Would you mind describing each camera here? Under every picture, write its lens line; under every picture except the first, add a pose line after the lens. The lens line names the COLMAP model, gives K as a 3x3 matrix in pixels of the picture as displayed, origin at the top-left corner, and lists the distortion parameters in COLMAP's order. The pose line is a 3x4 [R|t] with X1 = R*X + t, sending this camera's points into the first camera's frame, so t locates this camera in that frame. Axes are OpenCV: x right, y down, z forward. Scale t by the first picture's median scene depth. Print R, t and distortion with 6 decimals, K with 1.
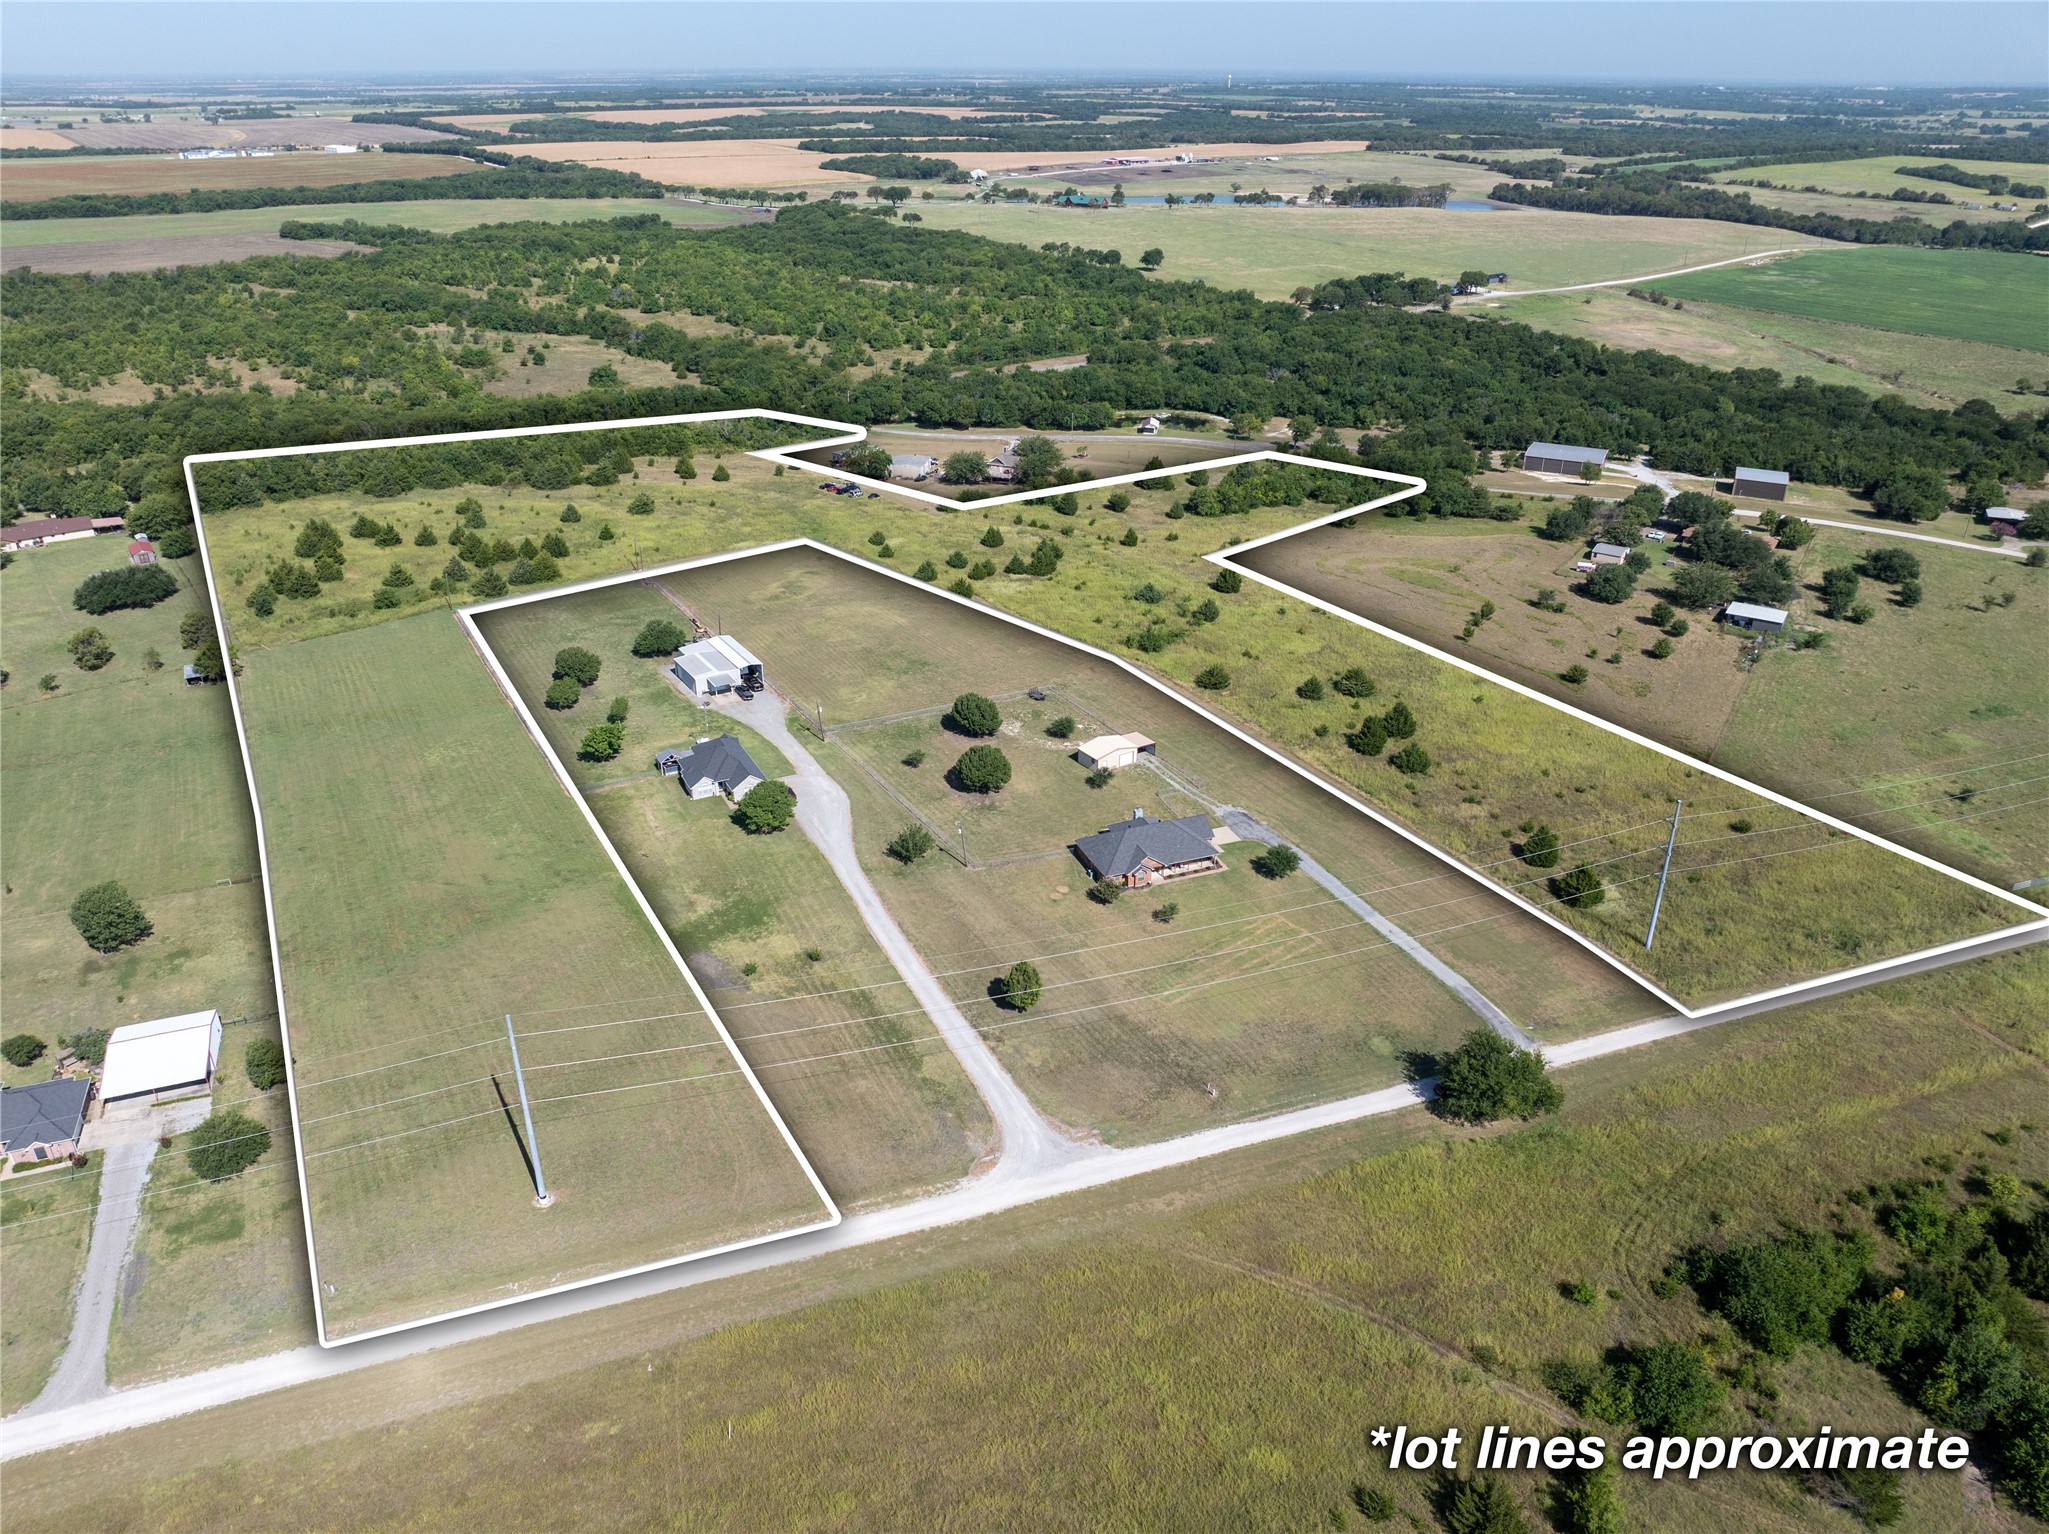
lens RADIAL K [[1434.7, 0, 1024.5], [0, 1434.7, 767.0], [0, 0, 1]] dist [-0.032206, -0.006020]
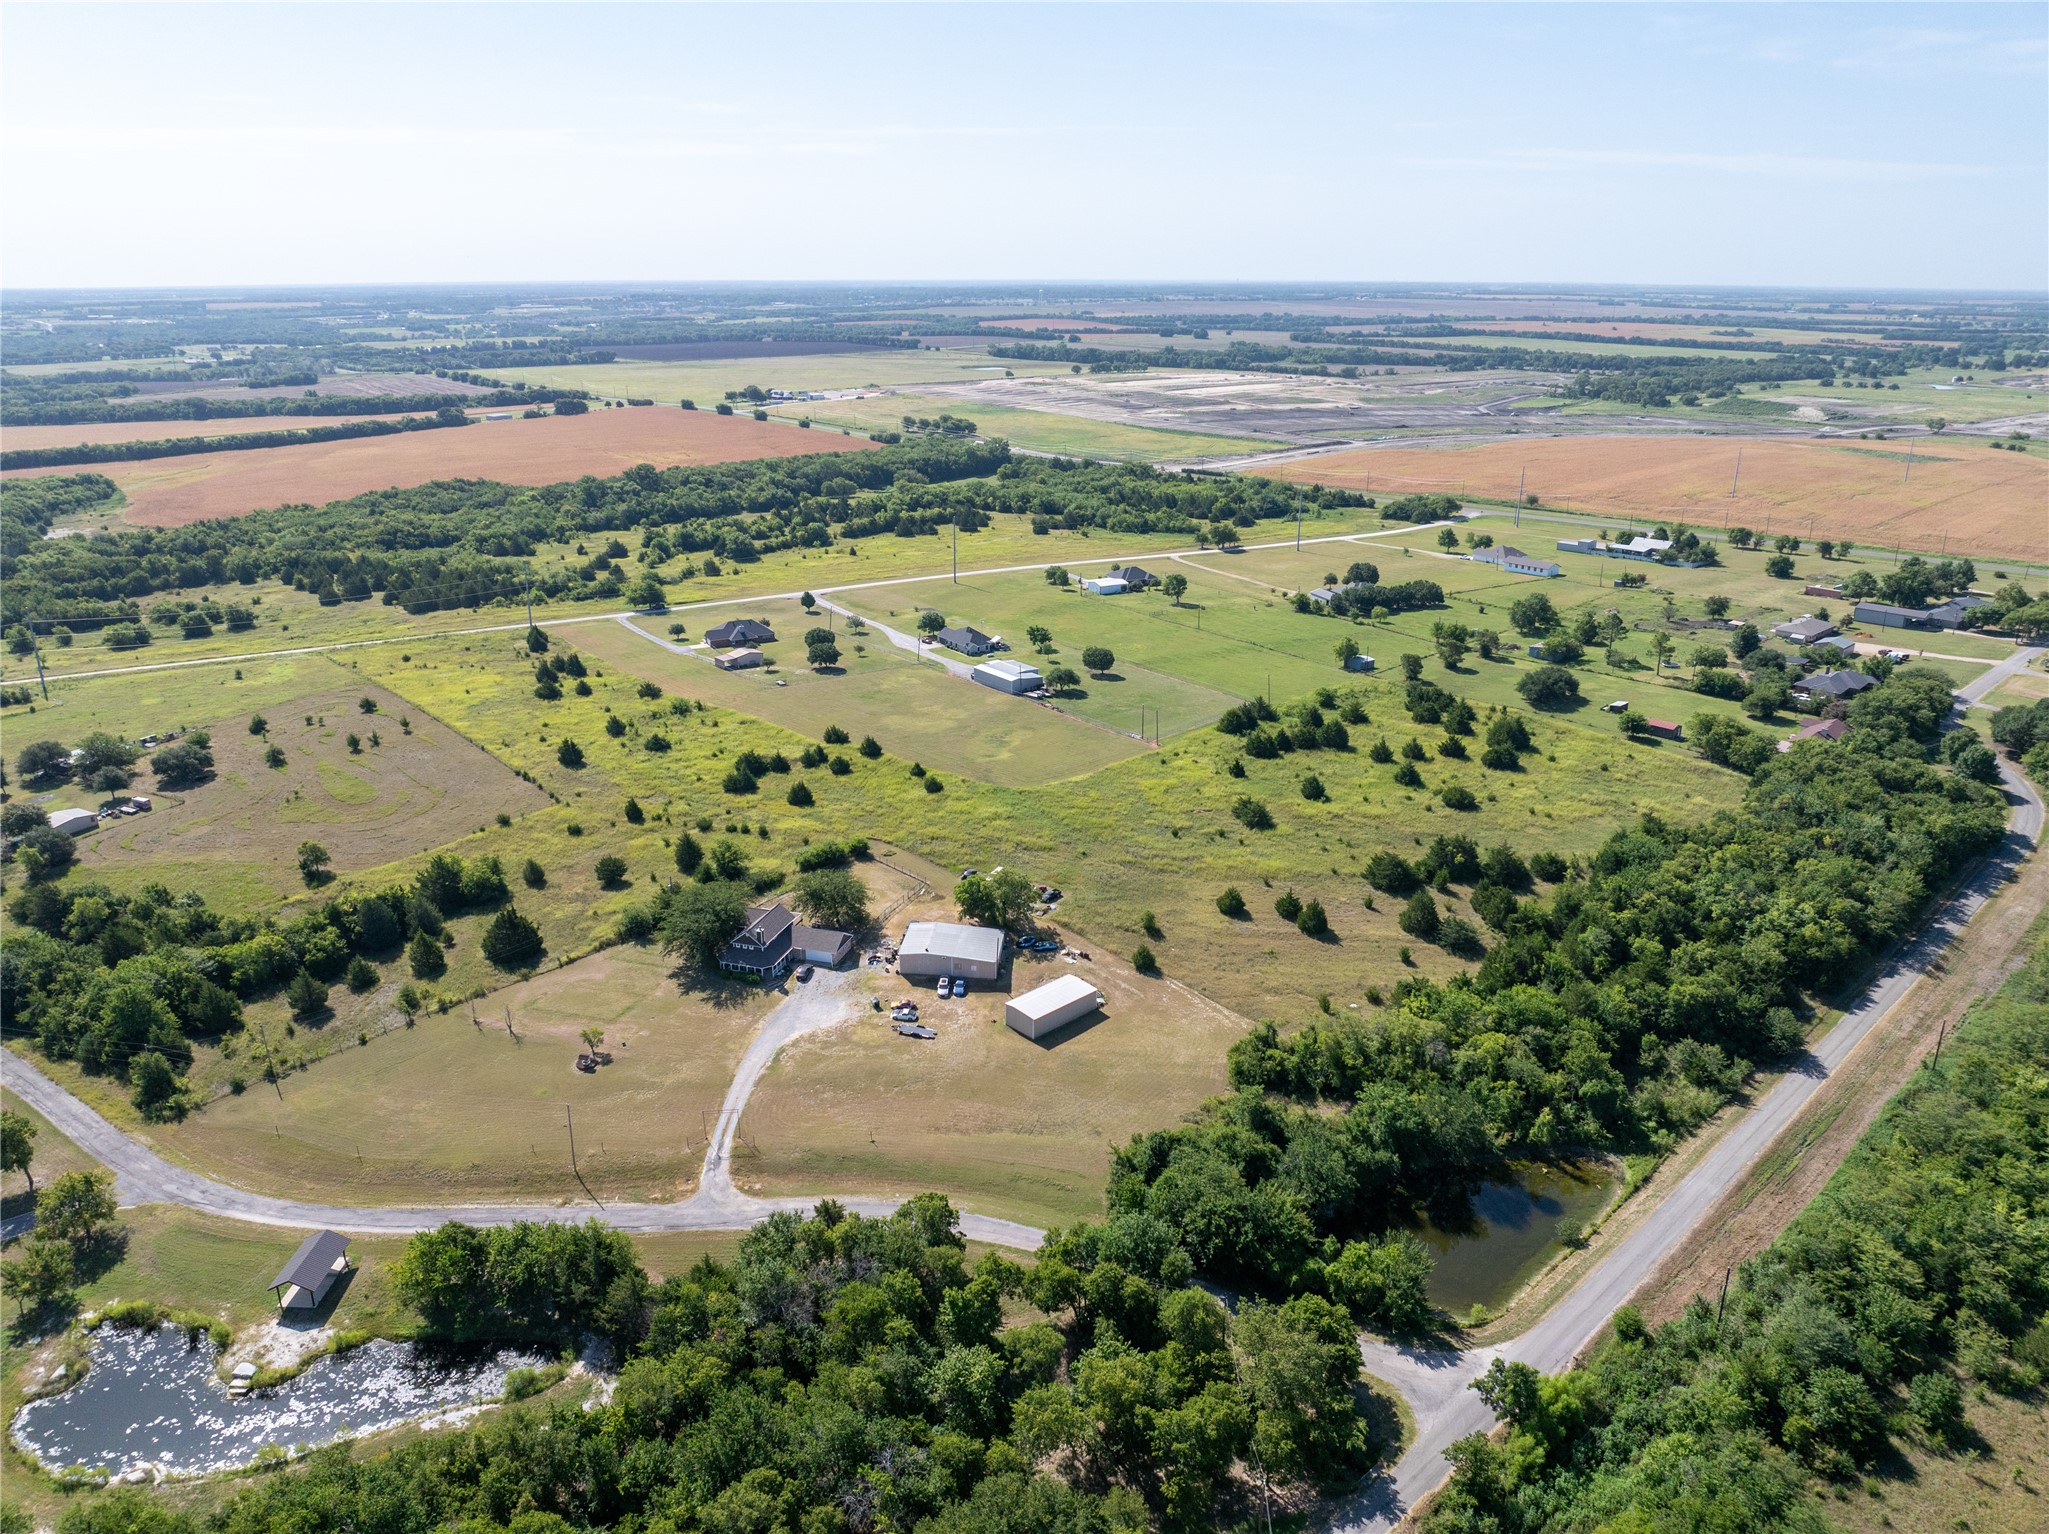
lens RADIAL K [[1434.7, 0, 1024.5], [0, 1434.7, 767.0], [0, 0, 1]] dist [-0.032206, -0.006020]
pose [[-0.996064, 0.024908, -0.085060, -0.081093], [-0.042968, 0.703681, 0.709216, -0.761044], [0.077520, 0.710079, -0.699841, 1.554342]]
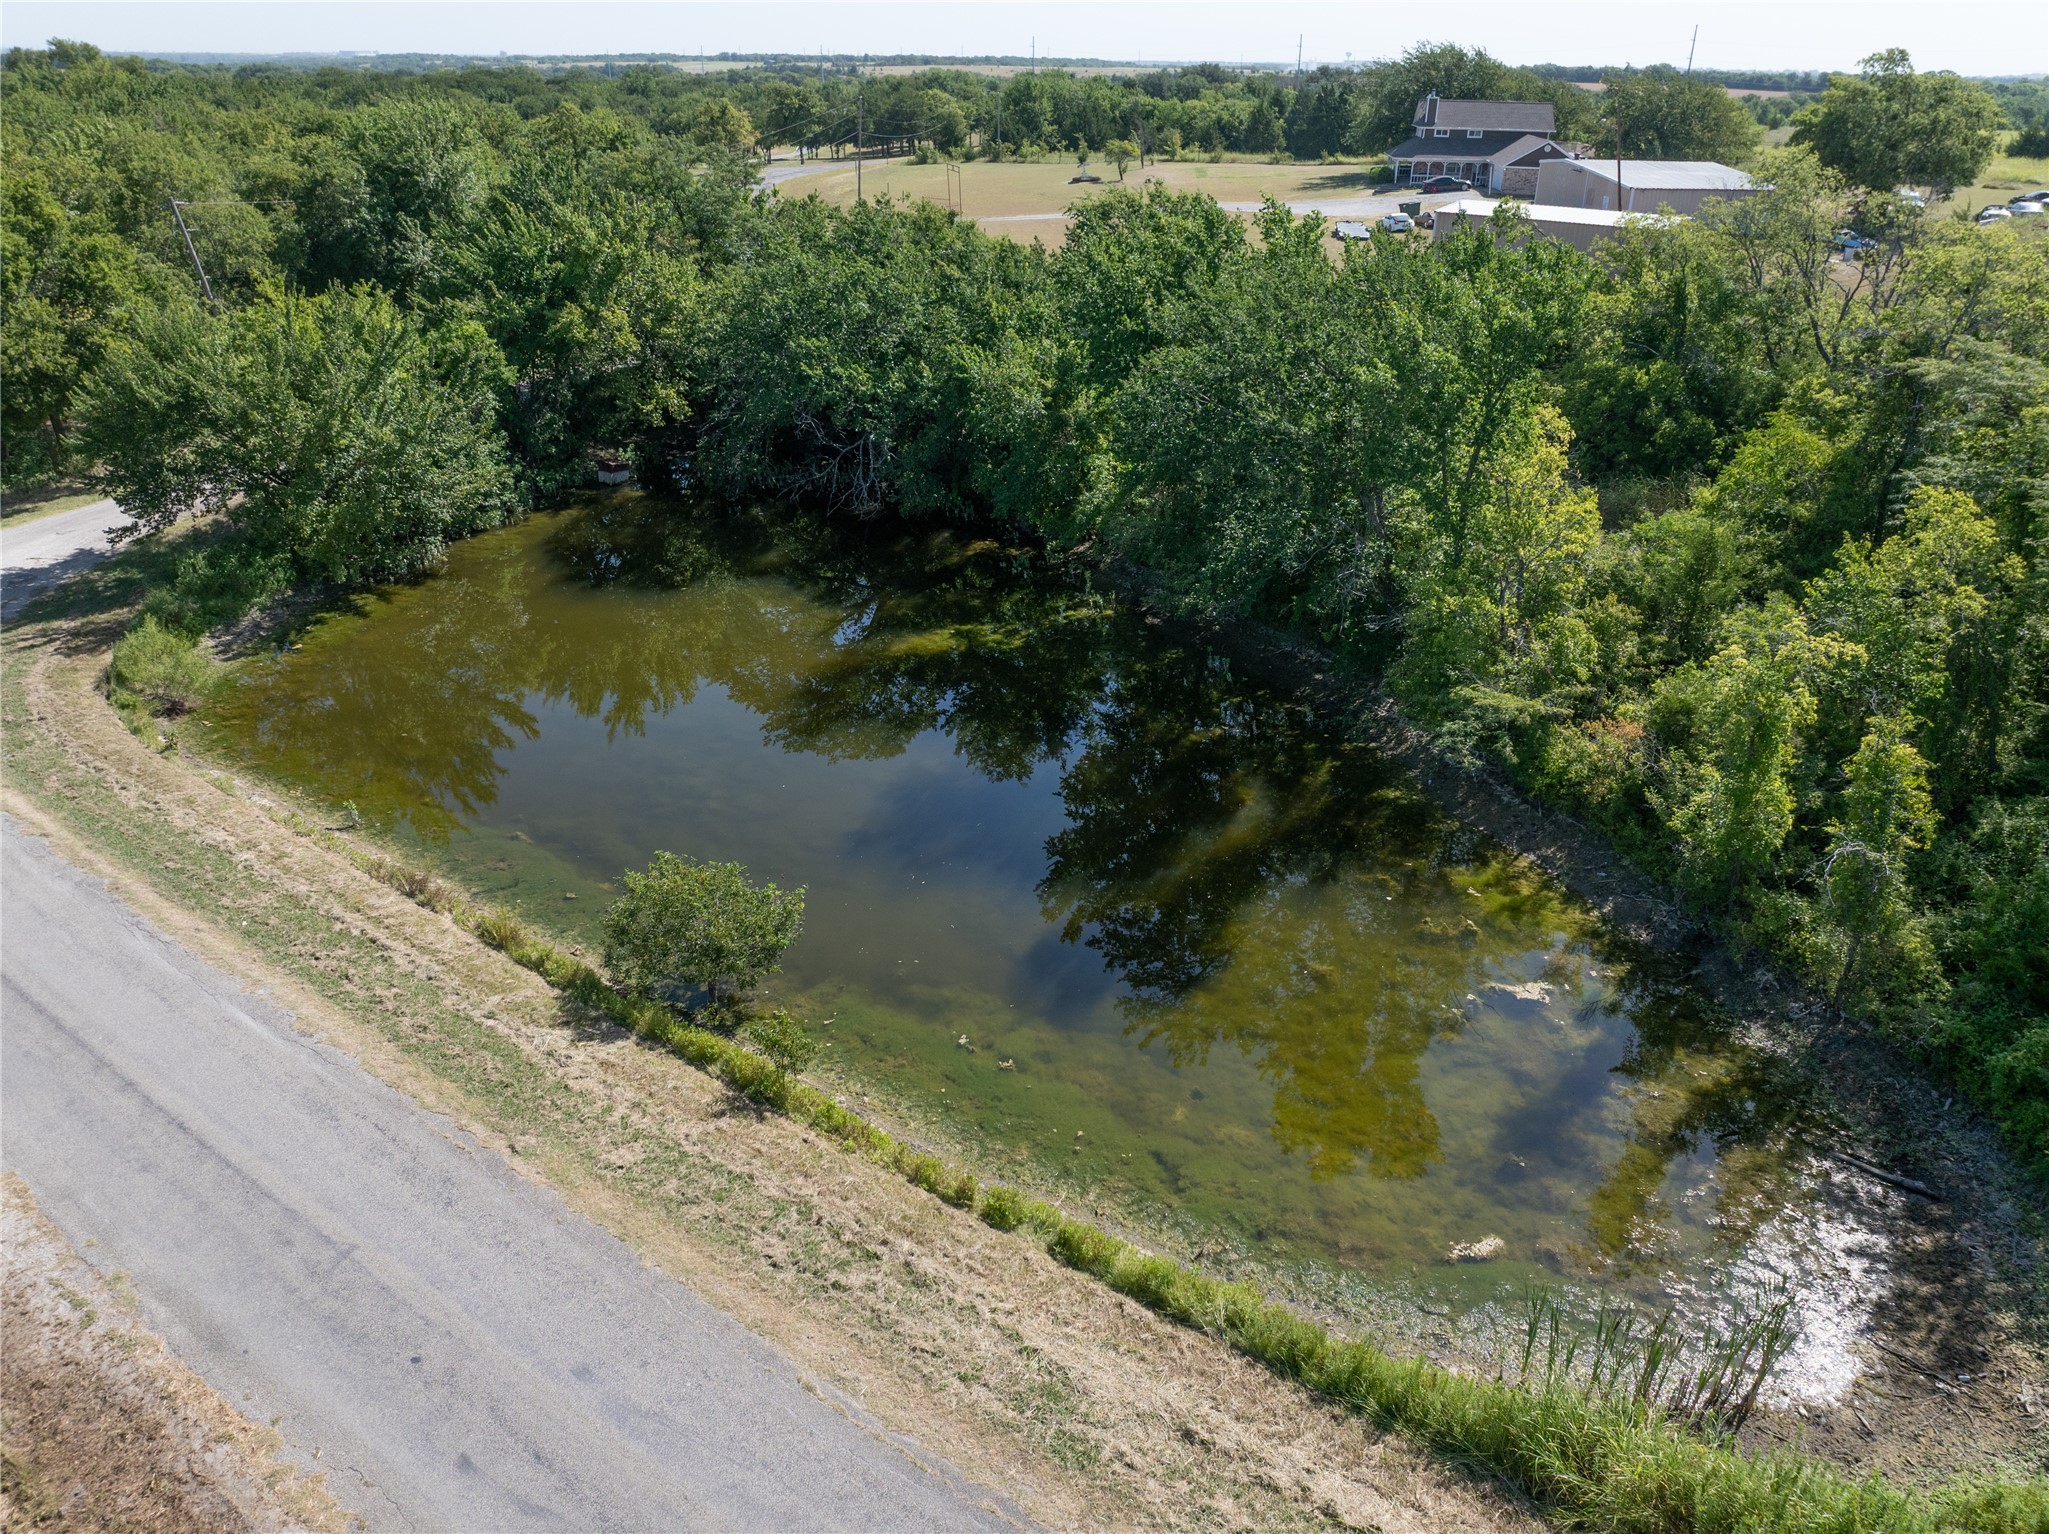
lens RADIAL K [[1440.1, 0, 1024.5], [0, 1440.1, 767.0], [0, 0, 1]] dist [-0.042101, 0.002353]
pose [[-0.260997, -0.440471, 0.858991, -0.362232], [0.415142, 0.752132, 0.511814, -0.352626], [-0.871514, 0.490186, -0.013446, 1.327057]]
